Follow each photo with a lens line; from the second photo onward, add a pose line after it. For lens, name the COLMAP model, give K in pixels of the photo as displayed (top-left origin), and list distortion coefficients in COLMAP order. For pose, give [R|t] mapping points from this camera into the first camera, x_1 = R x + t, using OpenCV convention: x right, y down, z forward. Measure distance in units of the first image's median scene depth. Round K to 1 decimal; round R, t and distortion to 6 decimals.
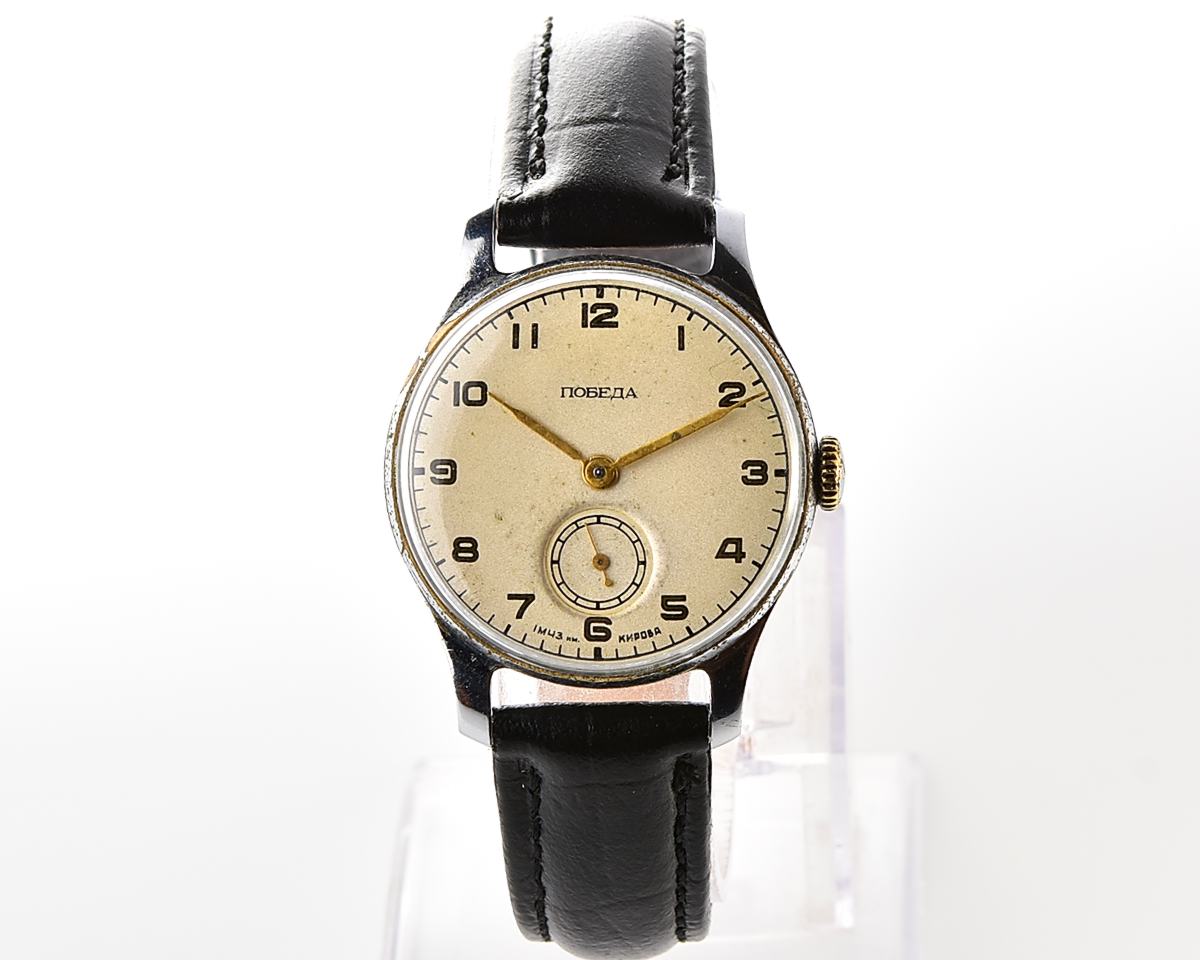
lens RADIAL K [[4898.6, 0, 600.0], [0, 4898.6, 482.5], [0, 0, 1]] dist [0.184946, 0.000000]
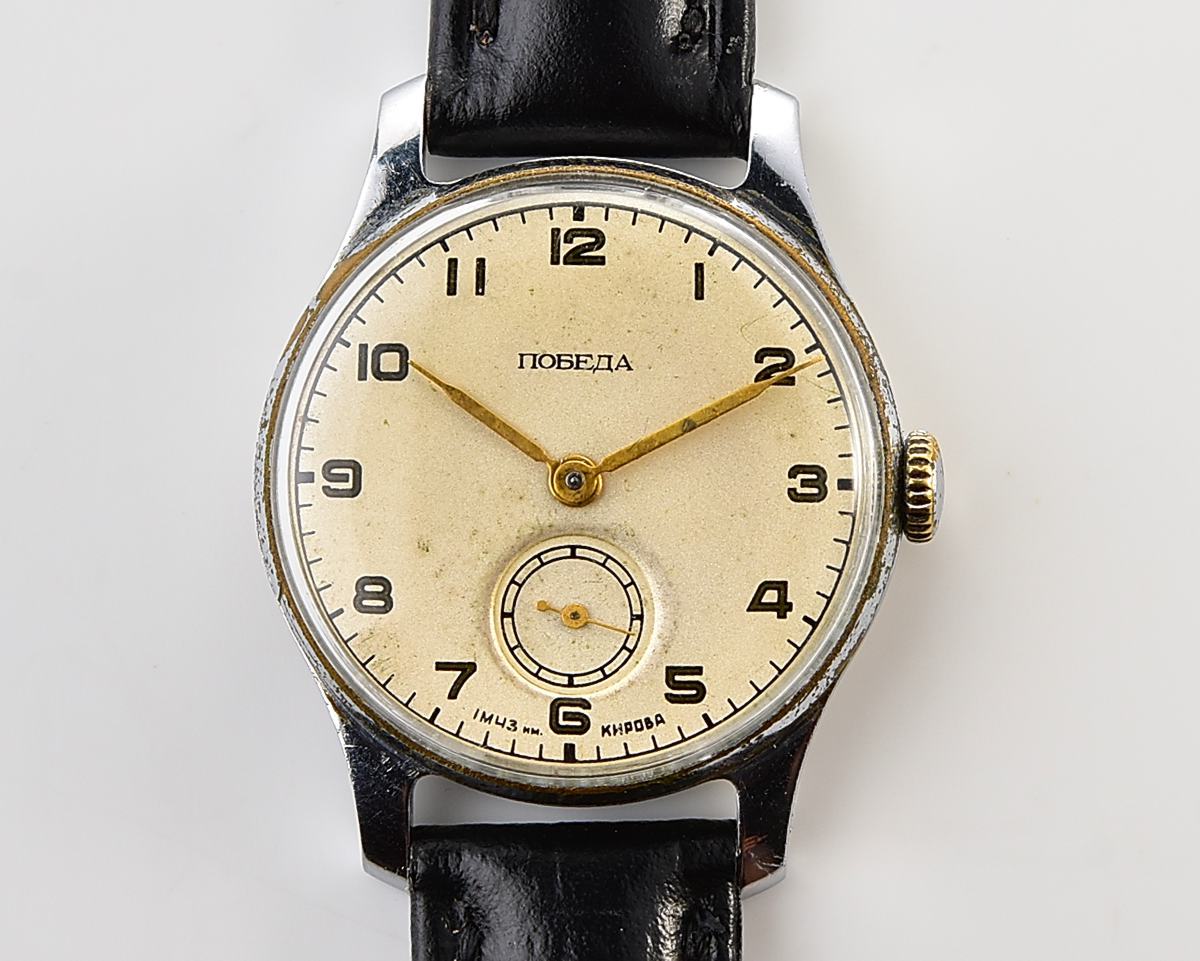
lens RADIAL K [[4898.6, 0, 599.4], [0, 4898.6, 479.1], [0, 0, 1]] dist [0.184946, 0.000000]
pose [[0.999800, 0.008829, -0.017939, 0.015220], [-0.009111, 0.999836, -0.015671, 0.008079], [0.017797, 0.015831, 0.999716, 0.331938]]
